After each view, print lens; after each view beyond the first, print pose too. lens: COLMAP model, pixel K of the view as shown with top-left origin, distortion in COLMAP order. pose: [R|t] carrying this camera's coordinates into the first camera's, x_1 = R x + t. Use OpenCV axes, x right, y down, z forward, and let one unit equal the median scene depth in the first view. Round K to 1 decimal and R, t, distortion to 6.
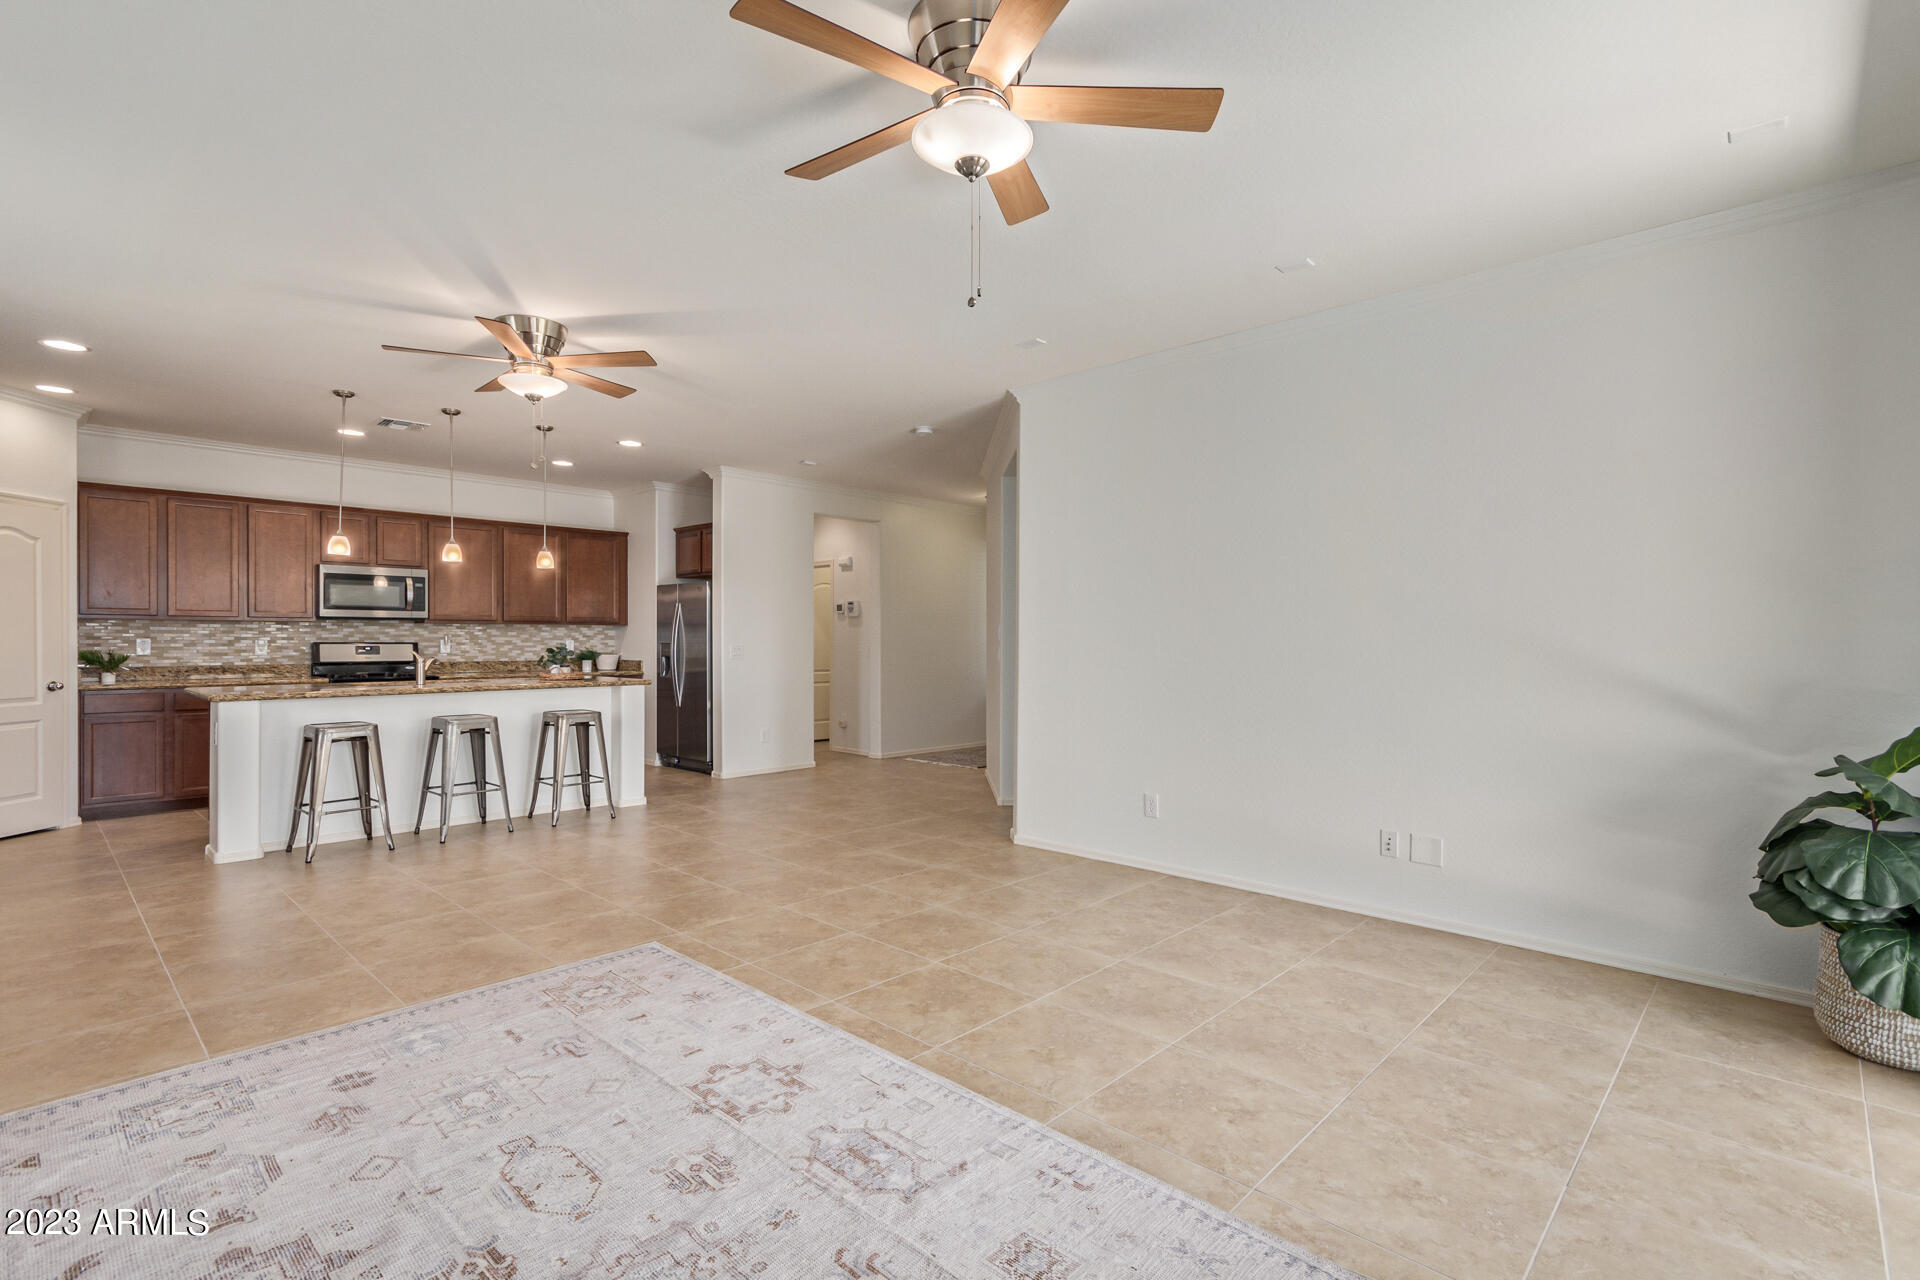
lens RADIAL K [[901.1, 0, 951.7], [0, 901.1, 636.5], [0, 0, 1]] dist [0.004041, 0.000116]
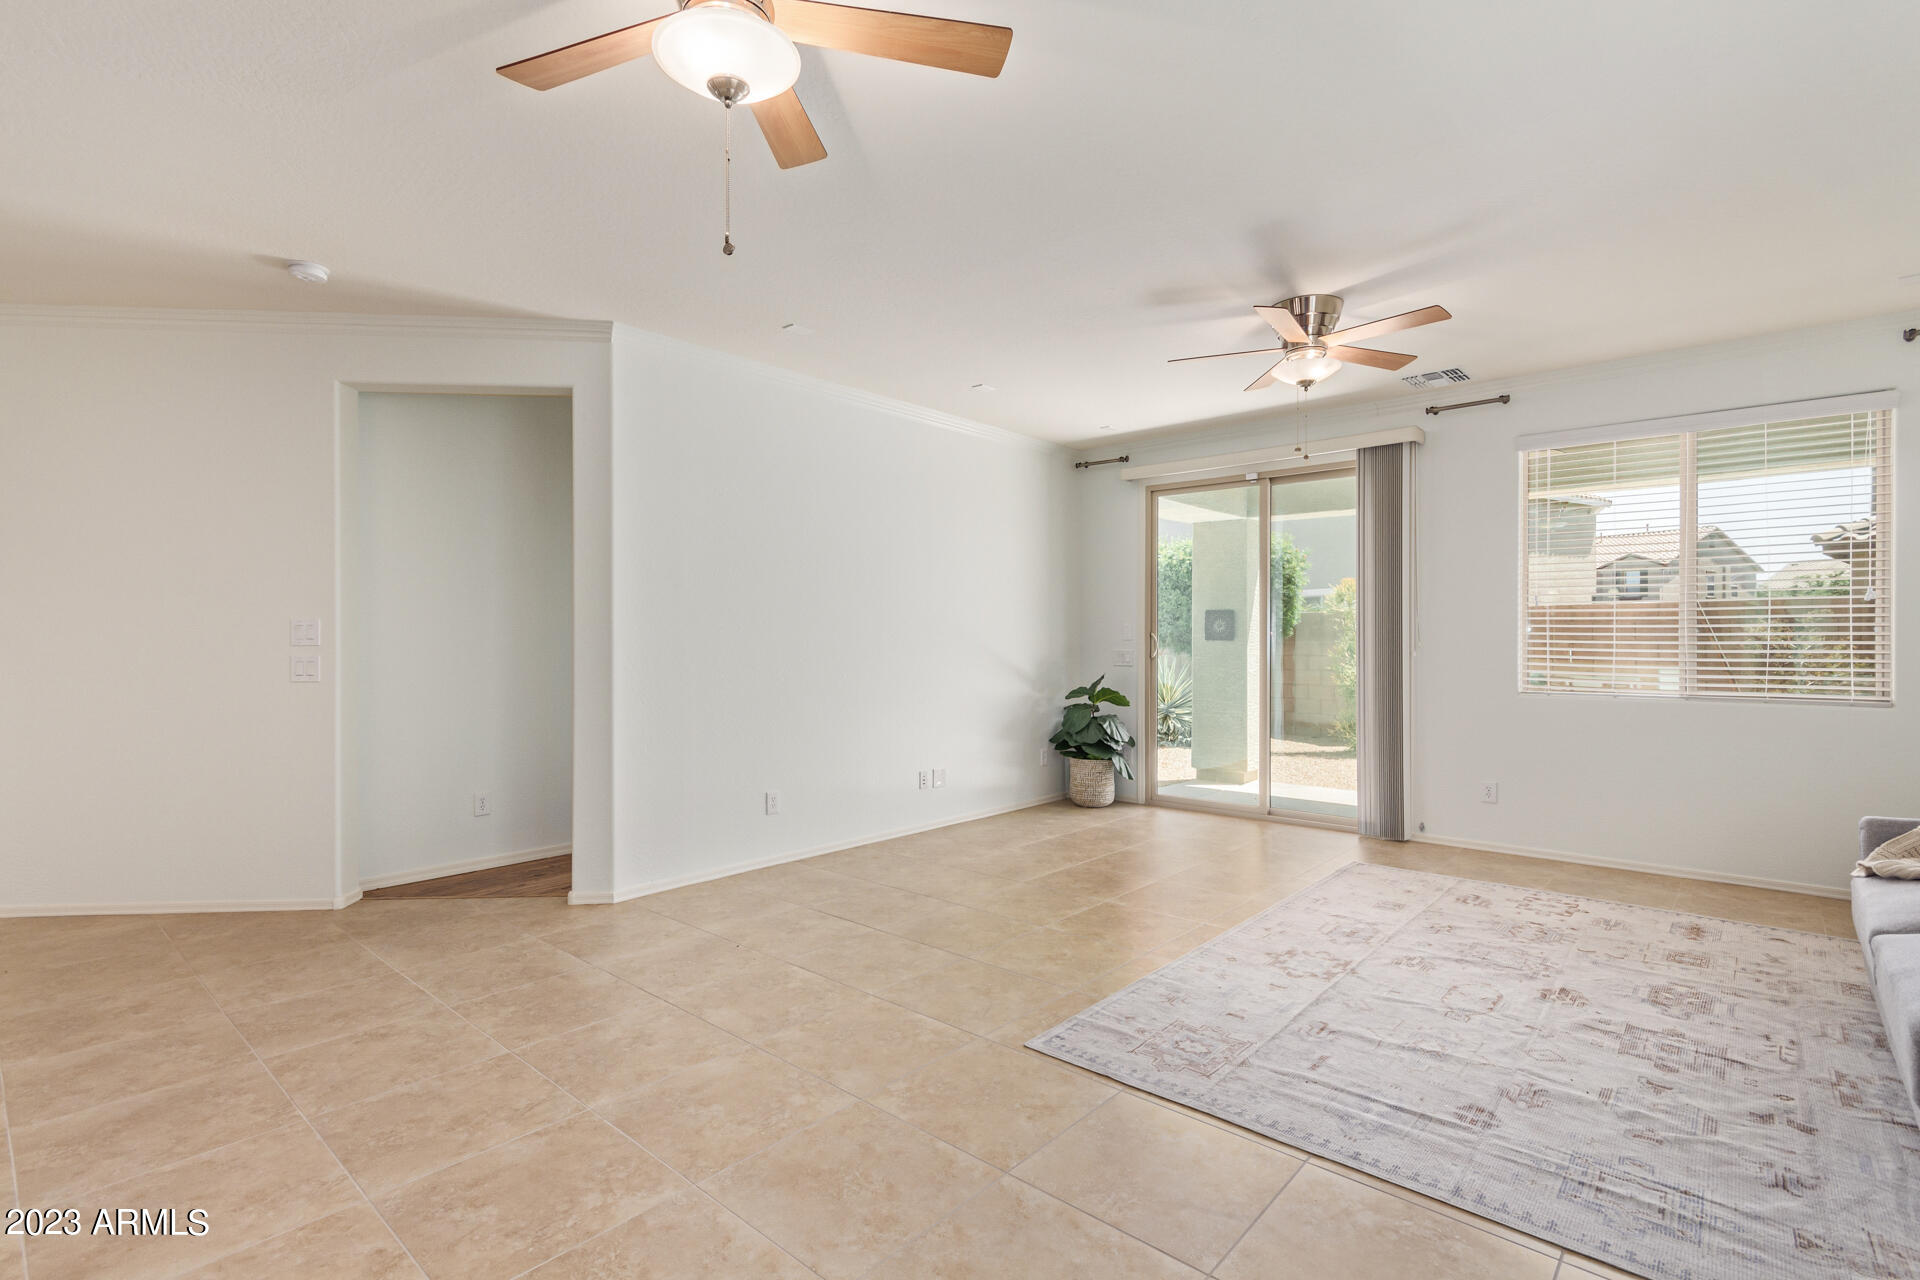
lens RADIAL K [[901.1, 0, 971.9], [0, 901.1, 645.8], [0, 0, 1]] dist [0.004041, 0.000116]
pose [[-0.047913, -0.007477, 0.998824, -1.498649], [-0.001336, 0.999972, 0.007422, -0.001886], [-0.998851, -0.000979, -0.047921, 1.497508]]
